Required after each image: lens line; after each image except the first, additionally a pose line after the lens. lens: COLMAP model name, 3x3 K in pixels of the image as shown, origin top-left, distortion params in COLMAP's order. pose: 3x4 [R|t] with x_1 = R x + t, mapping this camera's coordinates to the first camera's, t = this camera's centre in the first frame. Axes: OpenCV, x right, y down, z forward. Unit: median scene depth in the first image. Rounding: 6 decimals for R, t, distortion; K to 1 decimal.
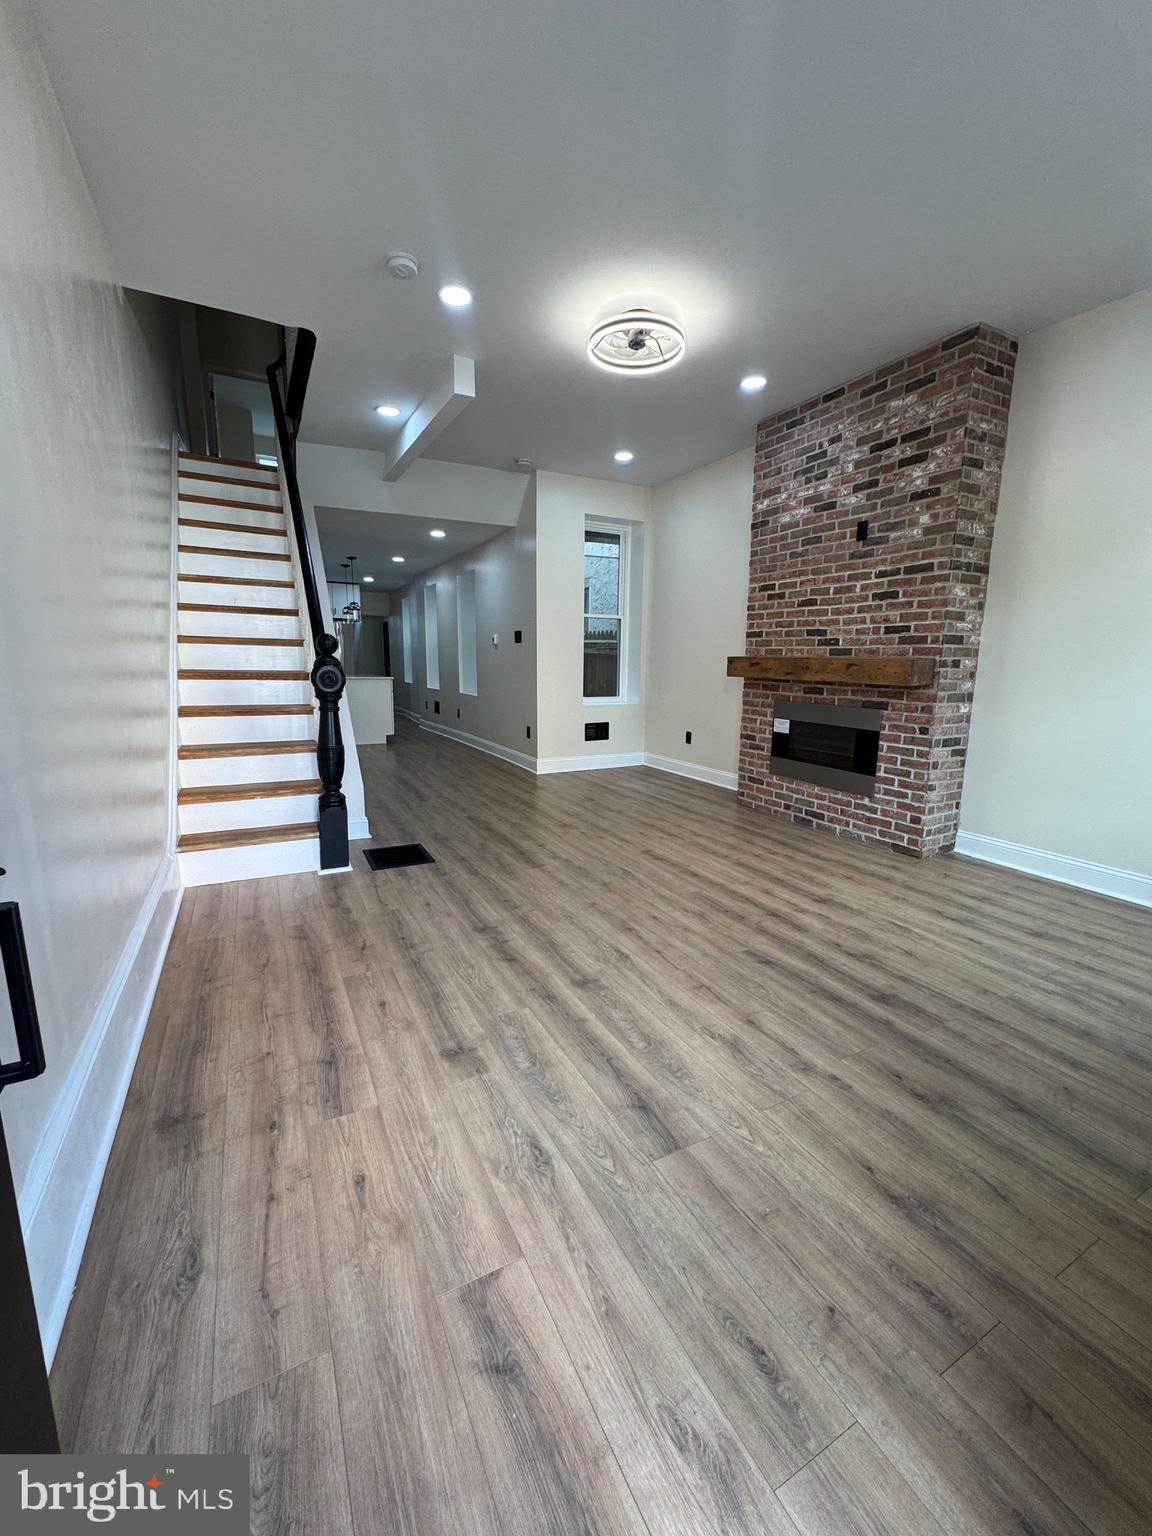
lens RADIAL K [[614.3, 0, 577.3], [0, 614.3, 765.7], [0, 0, 1]] dist [0.000696, 0.000052]
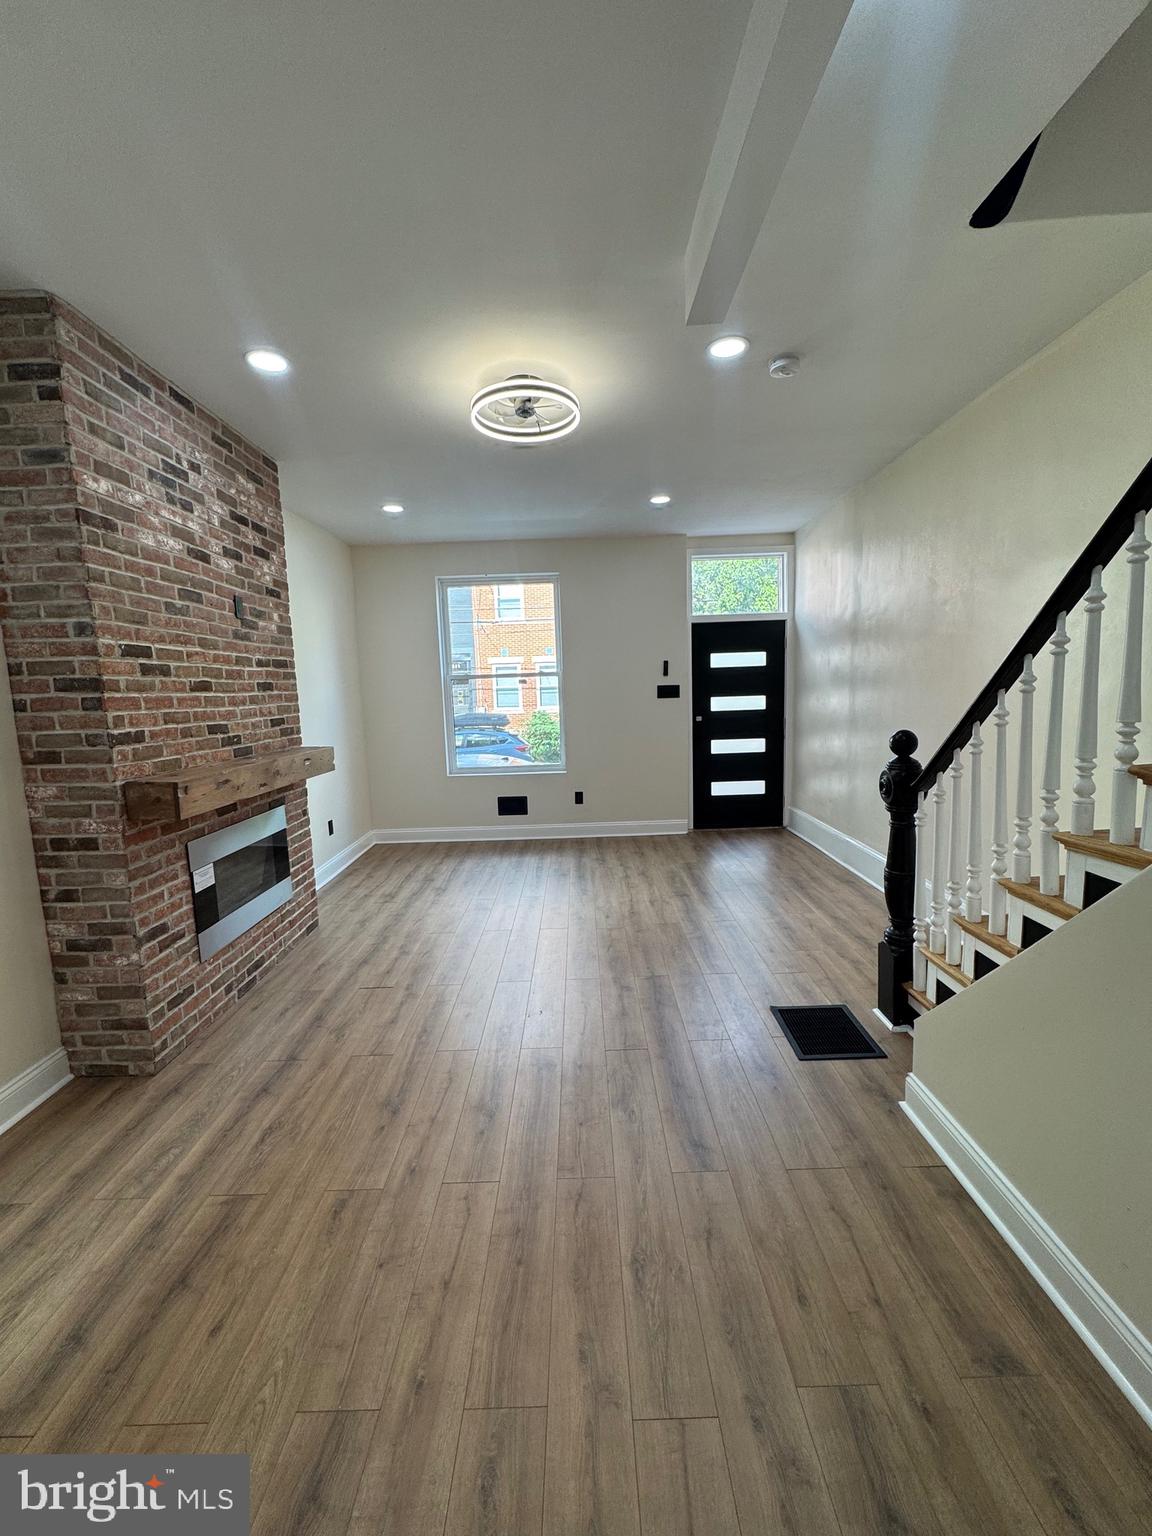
lens RADIAL K [[614.3, 0, 577.9], [0, 614.3, 765.1], [0, 0, 1]] dist [0.000696, 0.000052]
pose [[-0.886295, -0.038486, 0.461519, -0.313399], [0.103974, 0.954567, 0.279271, -0.338823], [-0.451298, 0.295502, -0.842026, 1.451965]]
